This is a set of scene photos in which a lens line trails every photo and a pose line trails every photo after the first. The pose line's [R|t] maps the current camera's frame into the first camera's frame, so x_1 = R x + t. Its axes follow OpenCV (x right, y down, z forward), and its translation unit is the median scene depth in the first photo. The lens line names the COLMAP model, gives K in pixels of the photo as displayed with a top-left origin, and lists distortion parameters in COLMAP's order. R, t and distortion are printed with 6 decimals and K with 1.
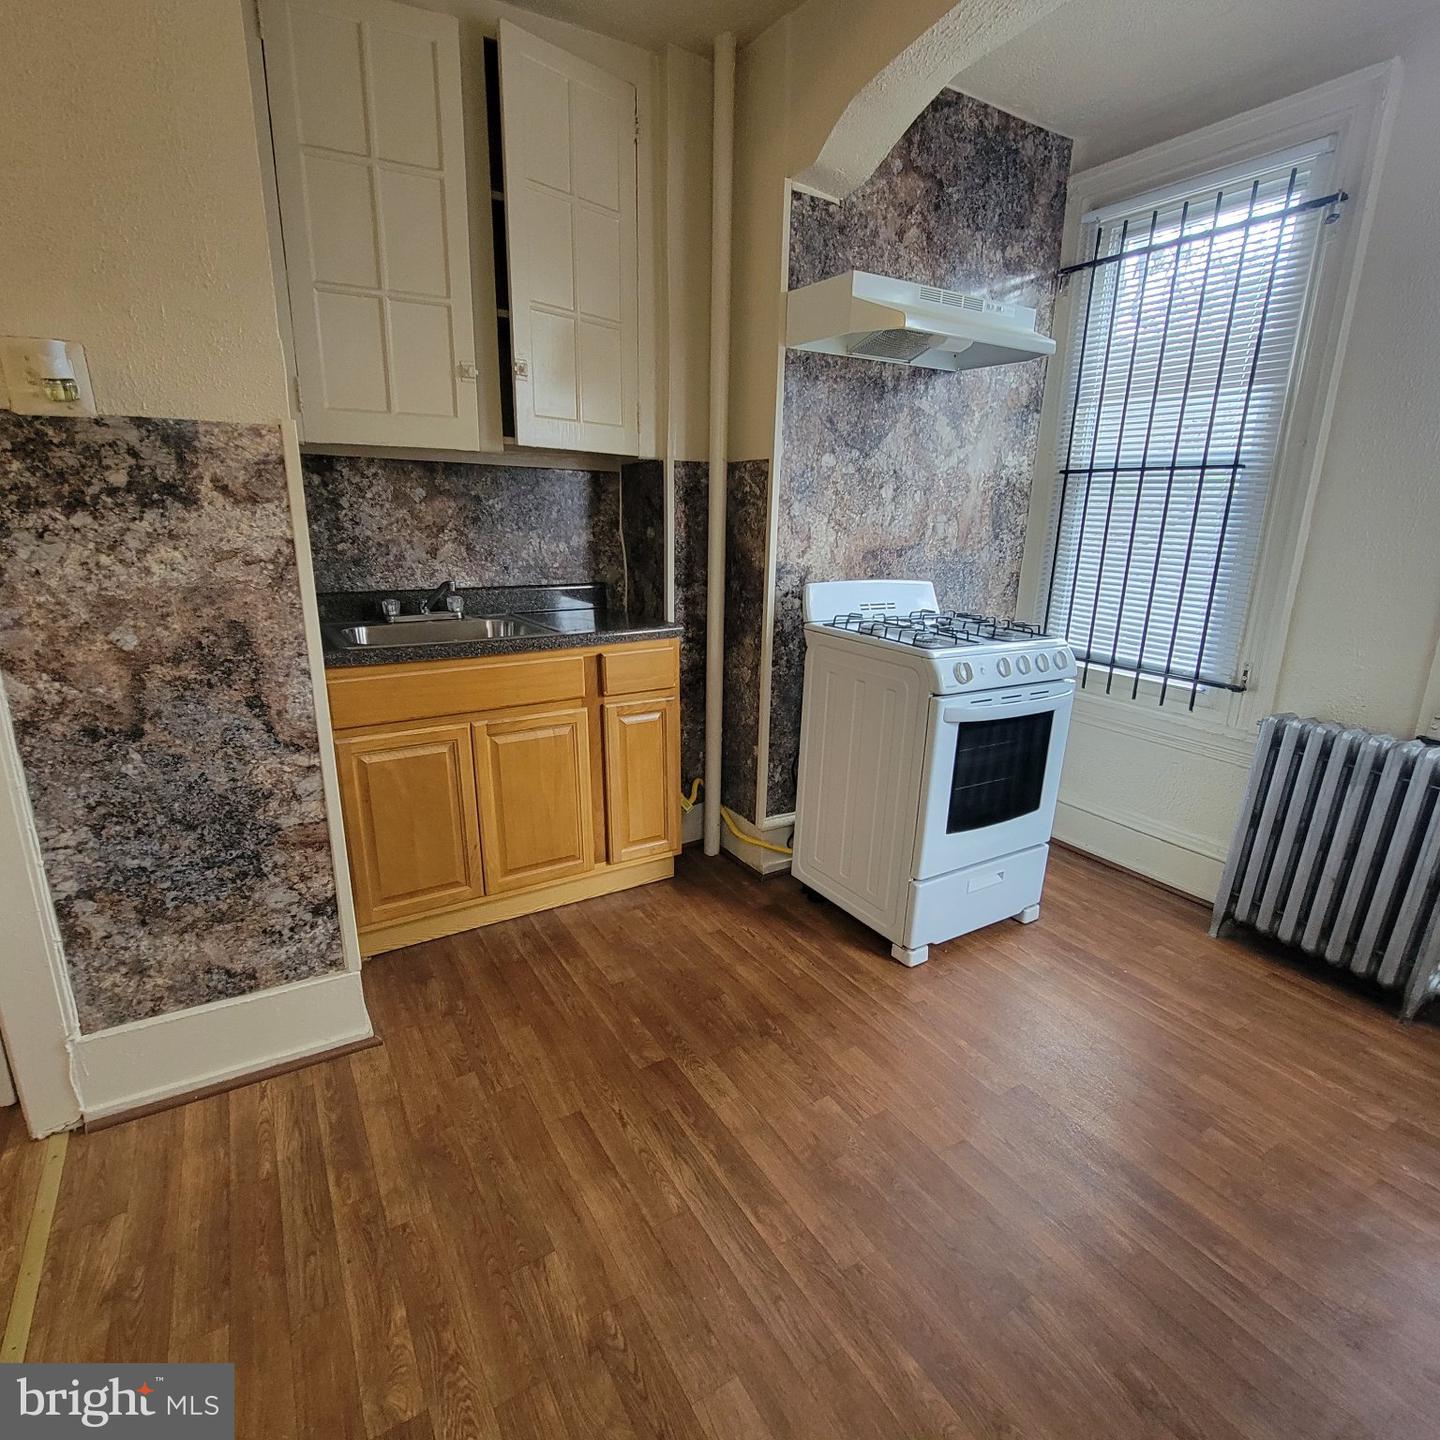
lens RADIAL K [[778.6, 0, 717.5], [0, 778.6, 723.9], [0, 0, 1]] dist [-0.004187, 0.000817]
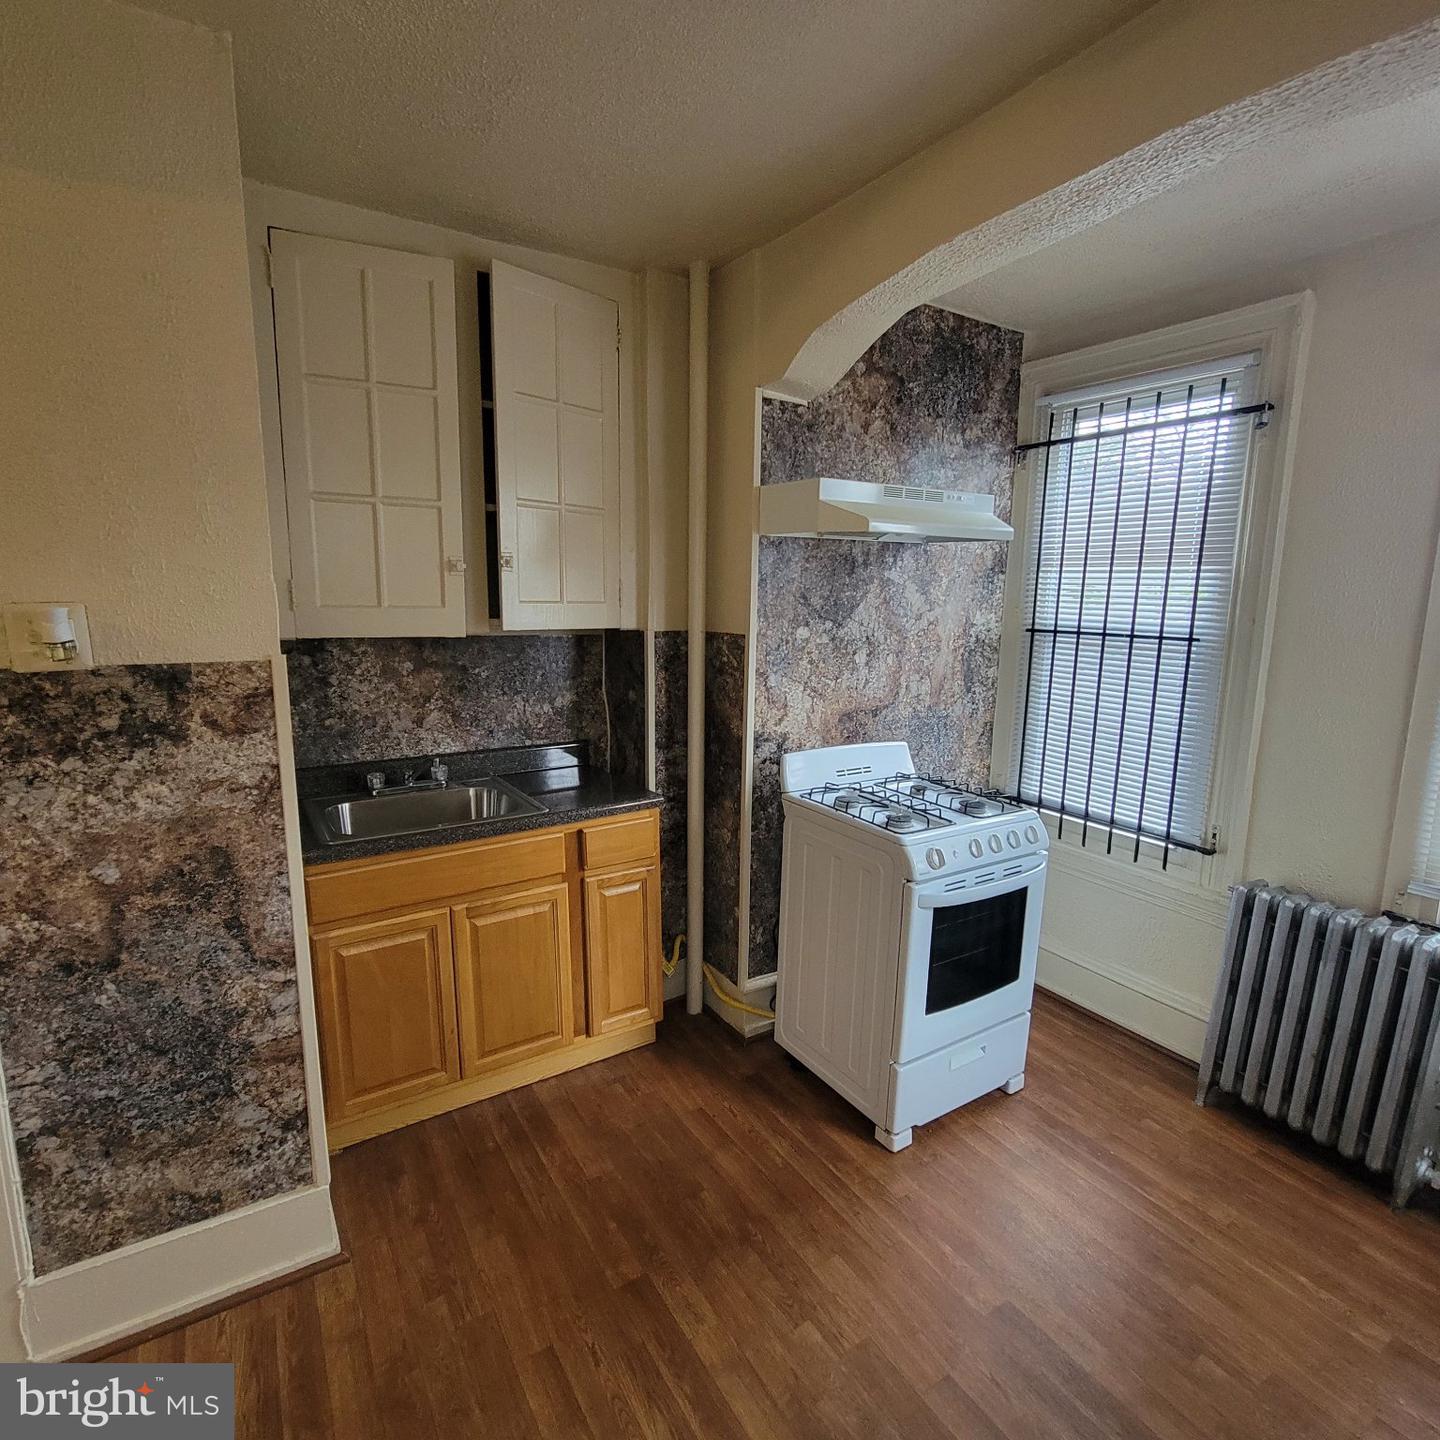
lens RADIAL K [[778.6, 0, 717.6], [0, 778.6, 728.2], [0, 0, 1]] dist [-0.004187, 0.000817]
pose [[0.999899, -0.007351, 0.012171, 0.017300], [0.008505, 0.995179, -0.097709, -0.128344], [-0.011394, 0.097803, 0.995141, -0.026666]]
